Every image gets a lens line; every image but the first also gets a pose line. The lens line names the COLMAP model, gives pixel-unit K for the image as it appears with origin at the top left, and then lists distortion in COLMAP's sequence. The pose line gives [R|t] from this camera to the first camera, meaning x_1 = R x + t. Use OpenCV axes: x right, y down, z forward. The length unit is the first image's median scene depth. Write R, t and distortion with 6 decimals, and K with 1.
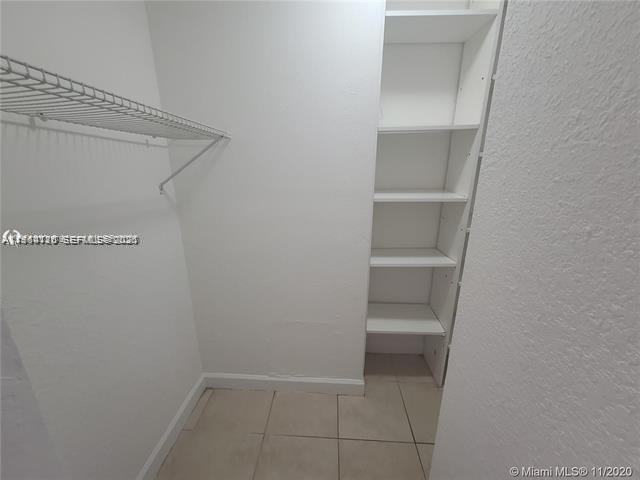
lens RADIAL K [[264.9, 0, 316.6], [0, 264.9, 236.8], [0, 0, 1]] dist [-0.001099, -0.000151]
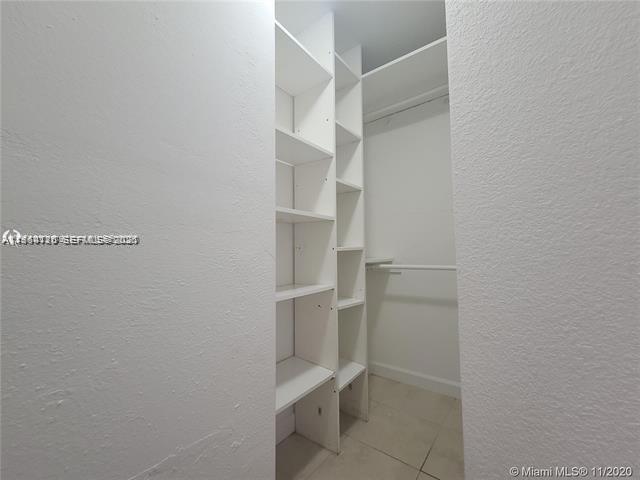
lens RADIAL K [[264.9, 0, 316.6], [0, 264.9, 236.8], [0, 0, 1]] dist [-0.001099, -0.000151]
pose [[0.583743, 0.050680, 0.810355, -0.731201], [0.237647, 0.943678, -0.230208, 0.350151], [-0.776381, 0.326961, 0.538821, 1.183592]]
